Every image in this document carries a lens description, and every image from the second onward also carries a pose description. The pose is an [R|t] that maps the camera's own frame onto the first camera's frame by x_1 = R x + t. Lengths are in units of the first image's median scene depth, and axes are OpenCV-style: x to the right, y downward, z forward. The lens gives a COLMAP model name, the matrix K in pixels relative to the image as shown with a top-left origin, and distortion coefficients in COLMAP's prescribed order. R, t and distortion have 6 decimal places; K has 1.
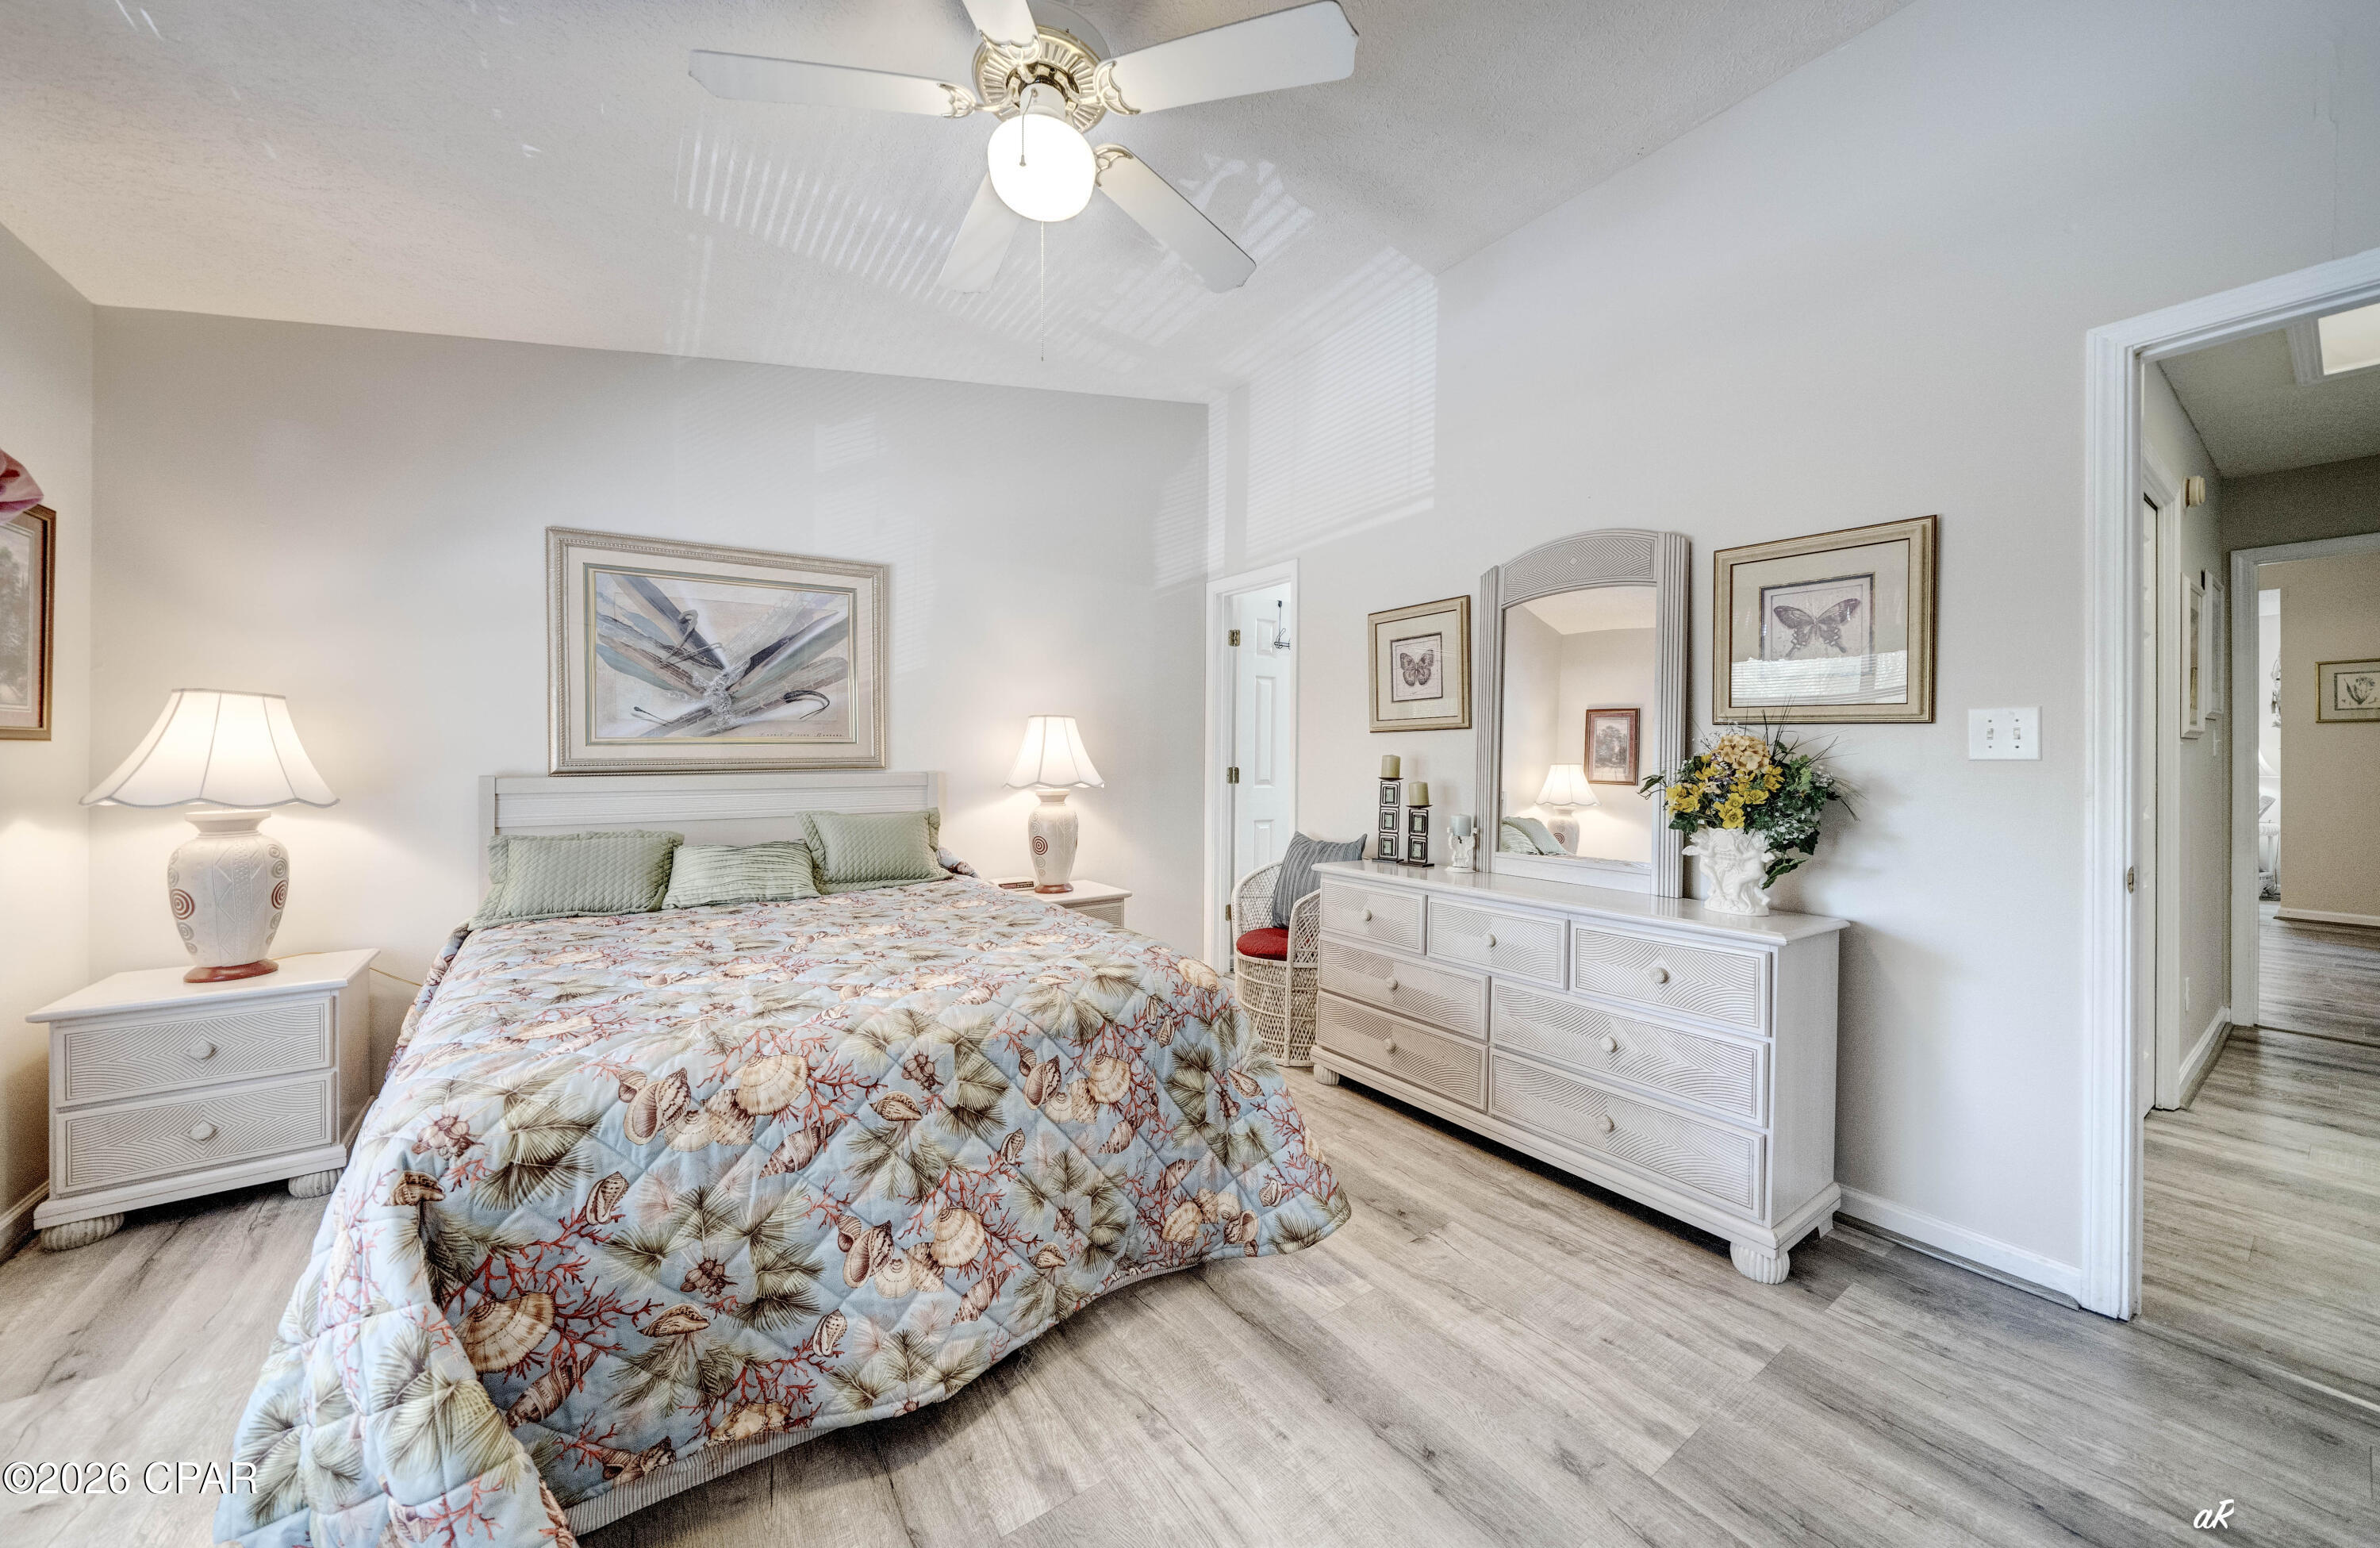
lens RADIAL K [[852.5, 0, 1190.0], [0, 852.5, 774.0], [0, 0, 1]] dist [-0.000113, 0.000047]
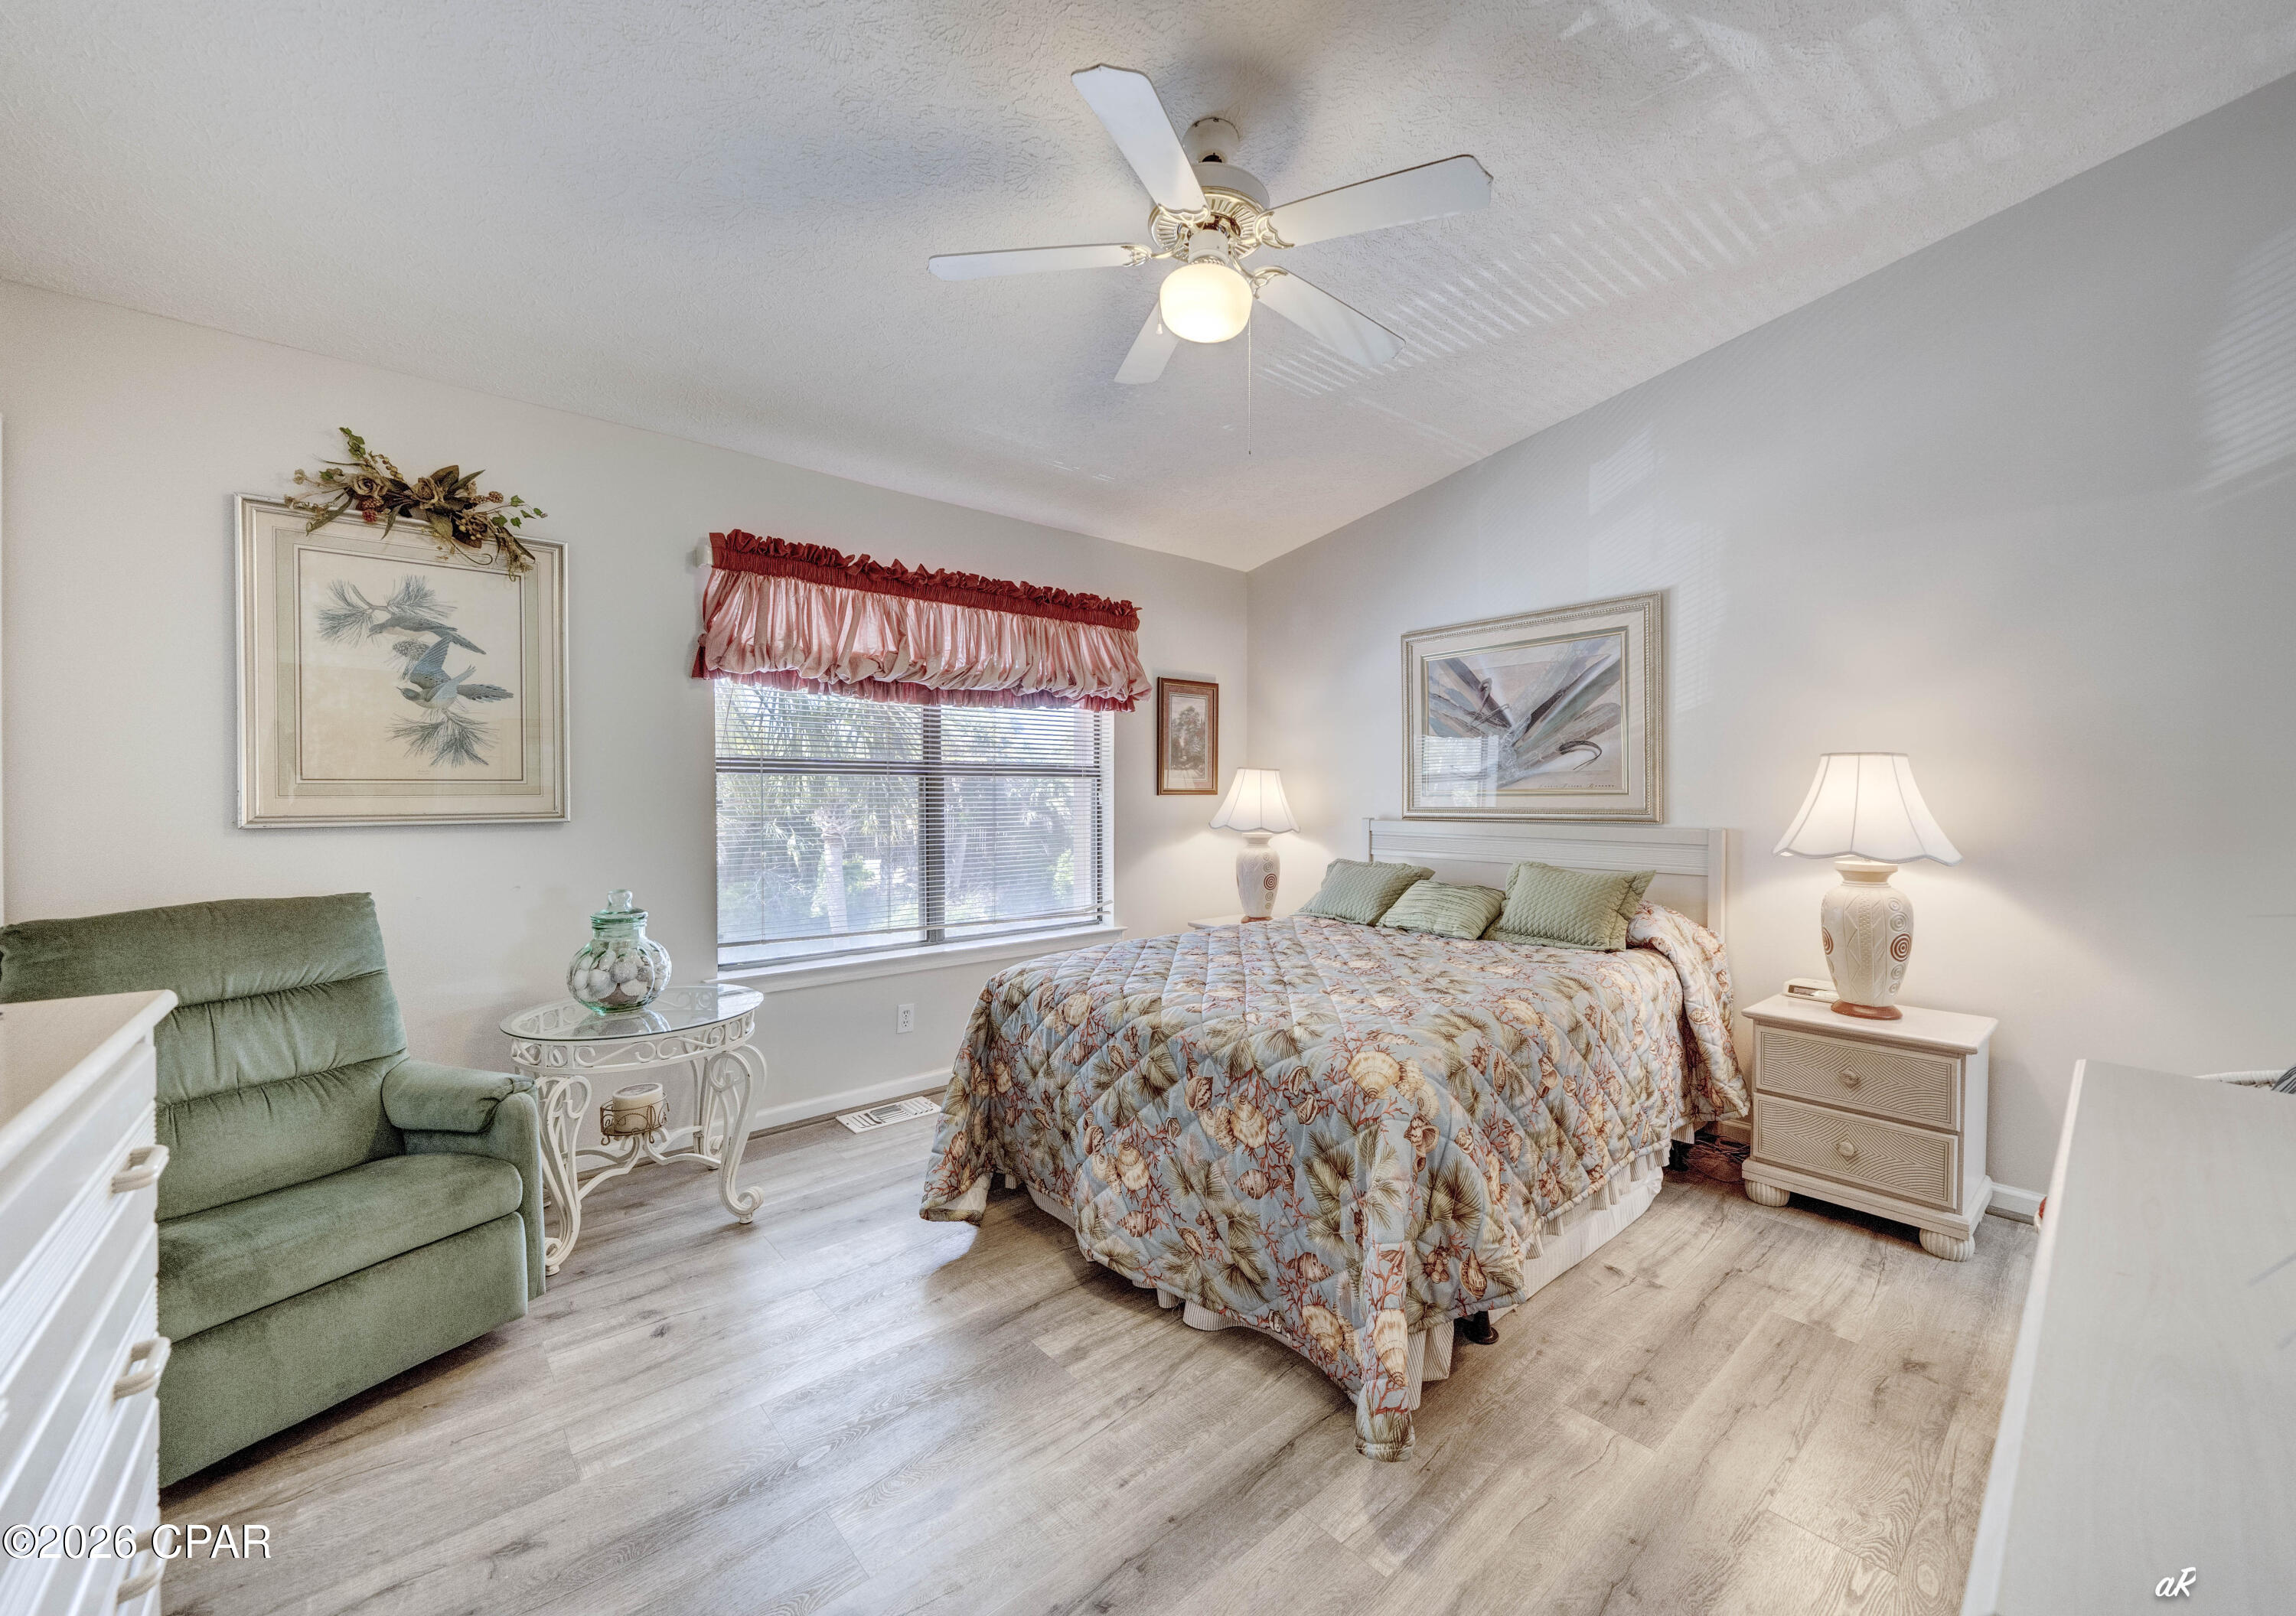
lens RADIAL K [[870.9, 0, 1154.6], [0, 870.9, 818.7], [0, 0, 1]] dist [0.001740, 0.000120]
pose [[0.113122, 0.029676, -0.993138, 0.923720], [-0.024944, 0.999324, 0.027020, -0.041867], [0.993268, 0.021717, 0.113786, 0.736409]]
